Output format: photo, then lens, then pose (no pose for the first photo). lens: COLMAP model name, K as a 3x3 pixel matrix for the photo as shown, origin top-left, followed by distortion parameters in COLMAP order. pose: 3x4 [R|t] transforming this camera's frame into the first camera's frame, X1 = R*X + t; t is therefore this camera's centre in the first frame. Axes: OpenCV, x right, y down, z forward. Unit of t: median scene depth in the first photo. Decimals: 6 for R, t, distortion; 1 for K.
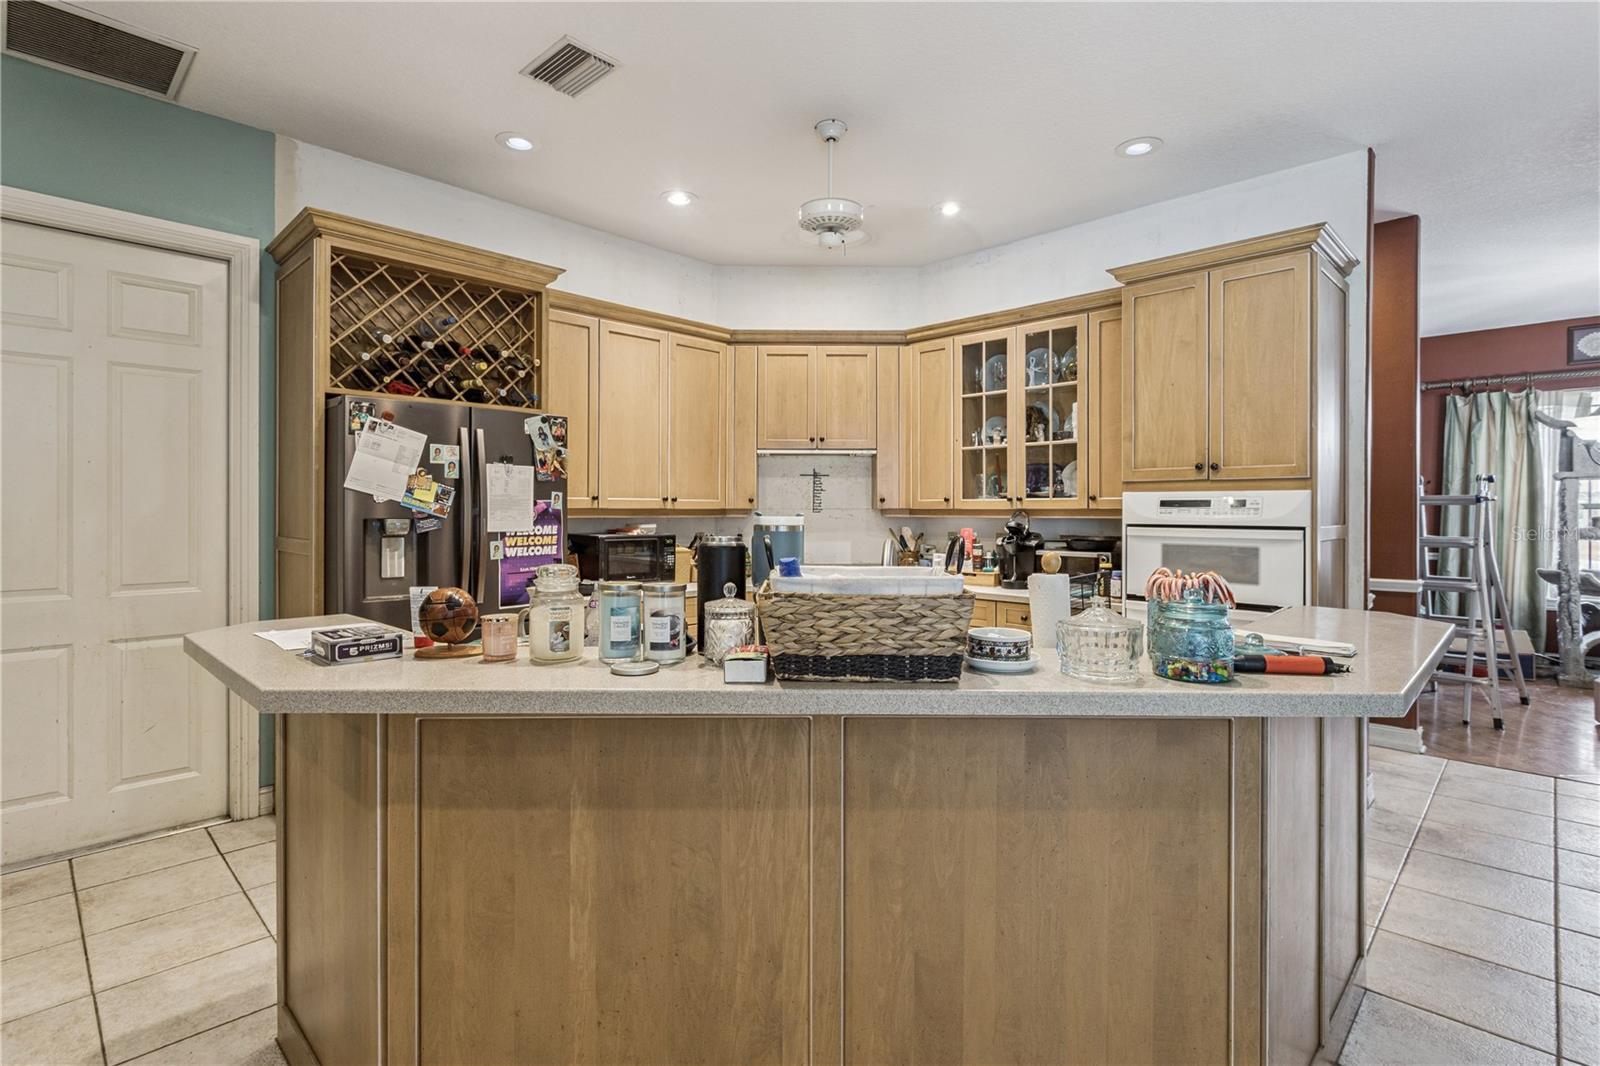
lens RADIAL K [[778.3, 0, 801.4], [0, 778.3, 518.1], [0, 0, 1]] dist [0.004023, 0.001013]
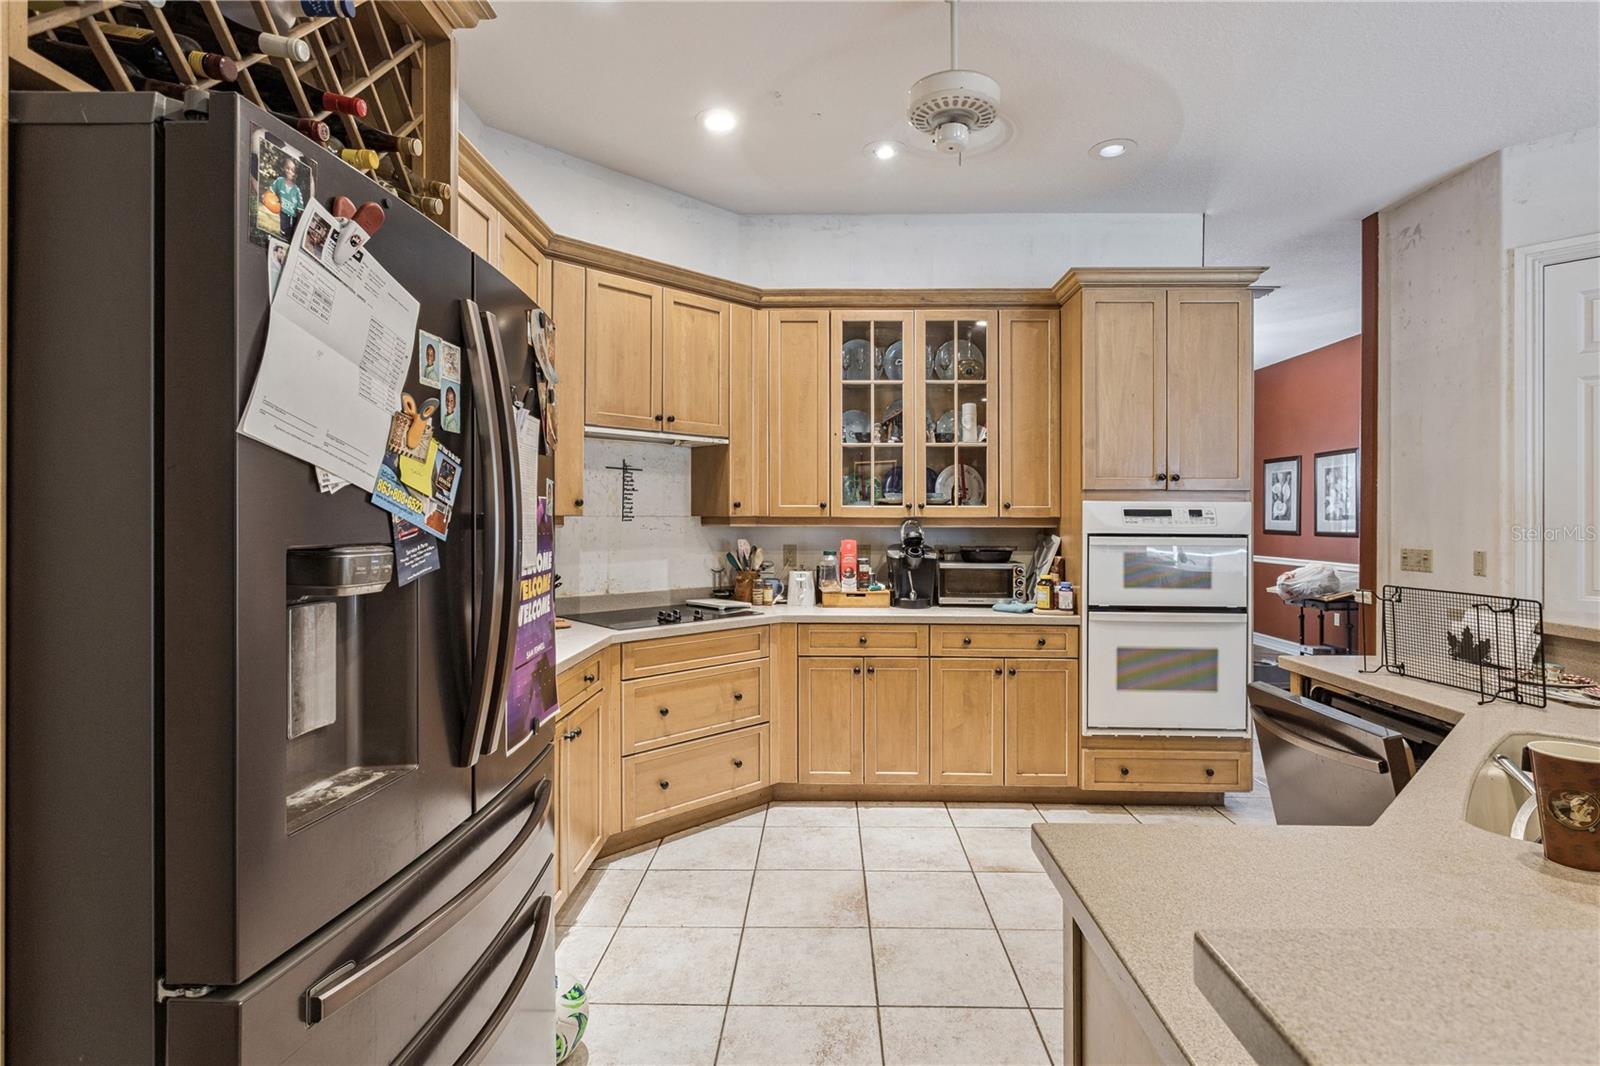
lens RADIAL K [[776.1, 0, 803.0], [0, 776.1, 526.5], [0, 0, 1]] dist [-0.001144, 0.000662]
pose [[0.729164, -0.005678, 0.684315, -0.444706], [0.004338, 0.999984, 0.003675, -0.005323], [-0.684325, 0.000289, 0.729177, 0.474091]]
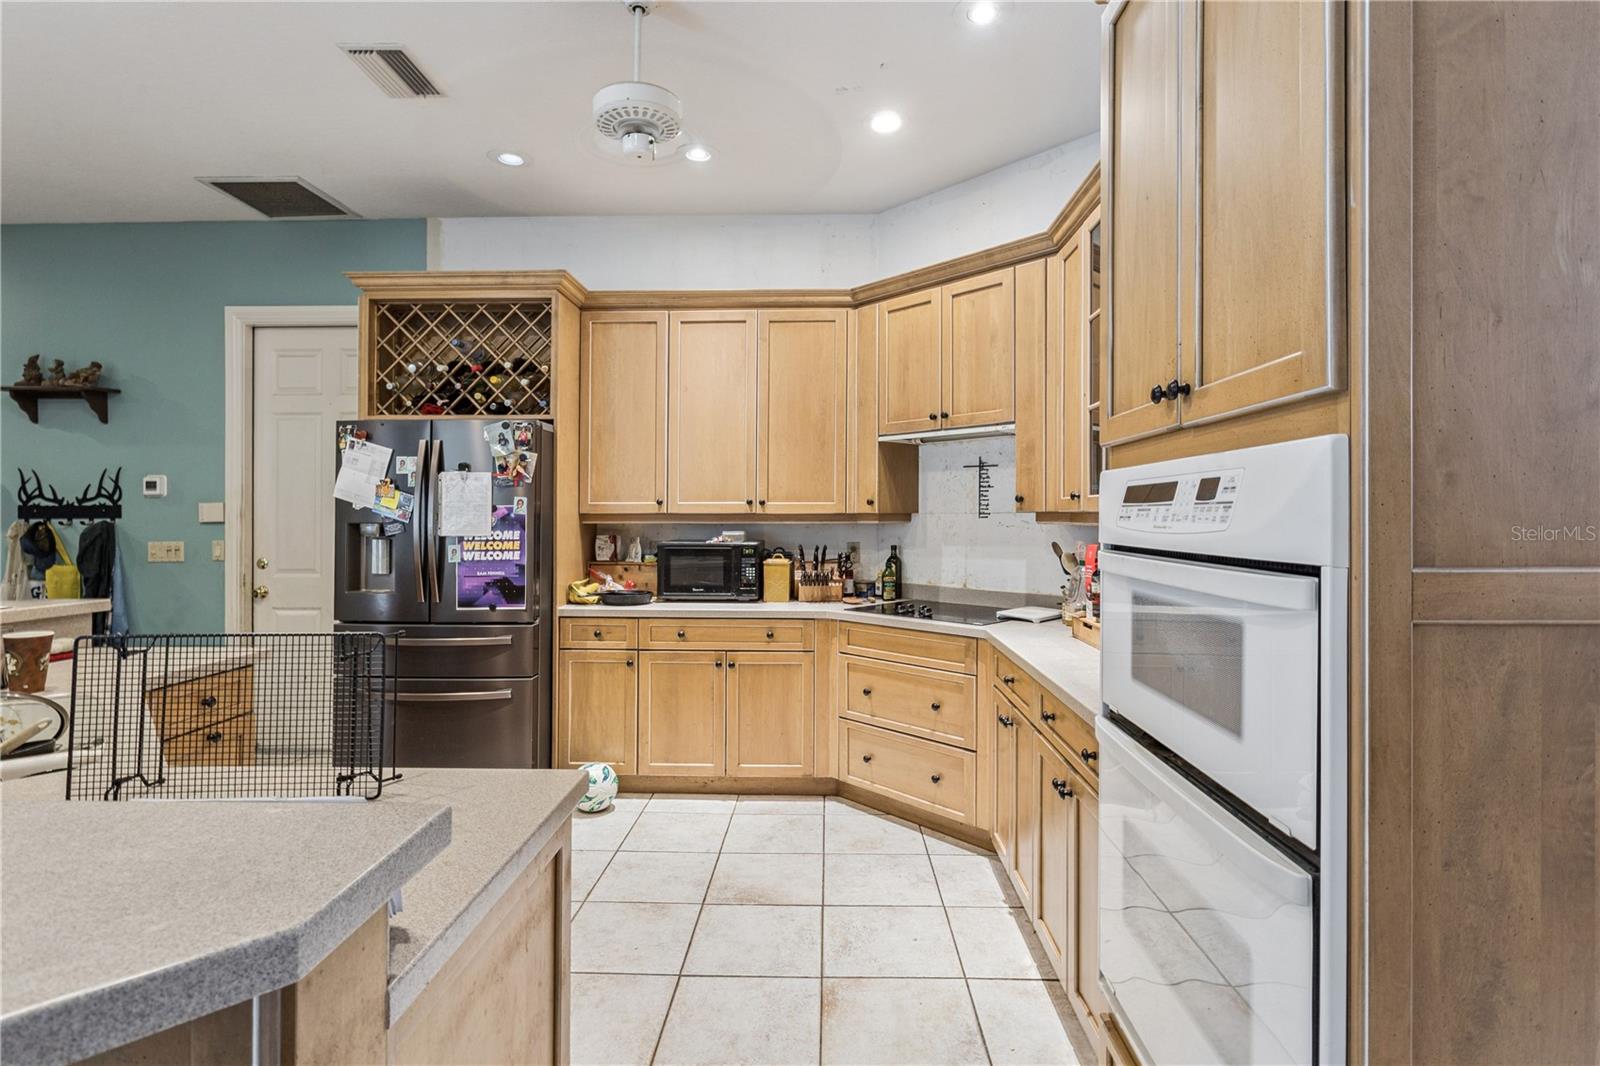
lens RADIAL K [[778.3, 0, 801.4], [0, 778.3, 518.1], [0, 0, 1]] dist [0.004023, 0.001013]
pose [[0.671297, -0.000568, -0.741188, 0.556741], [-0.005627, 0.999967, -0.005862, -0.002540], [0.741167, 0.008106, 0.671272, 0.506622]]
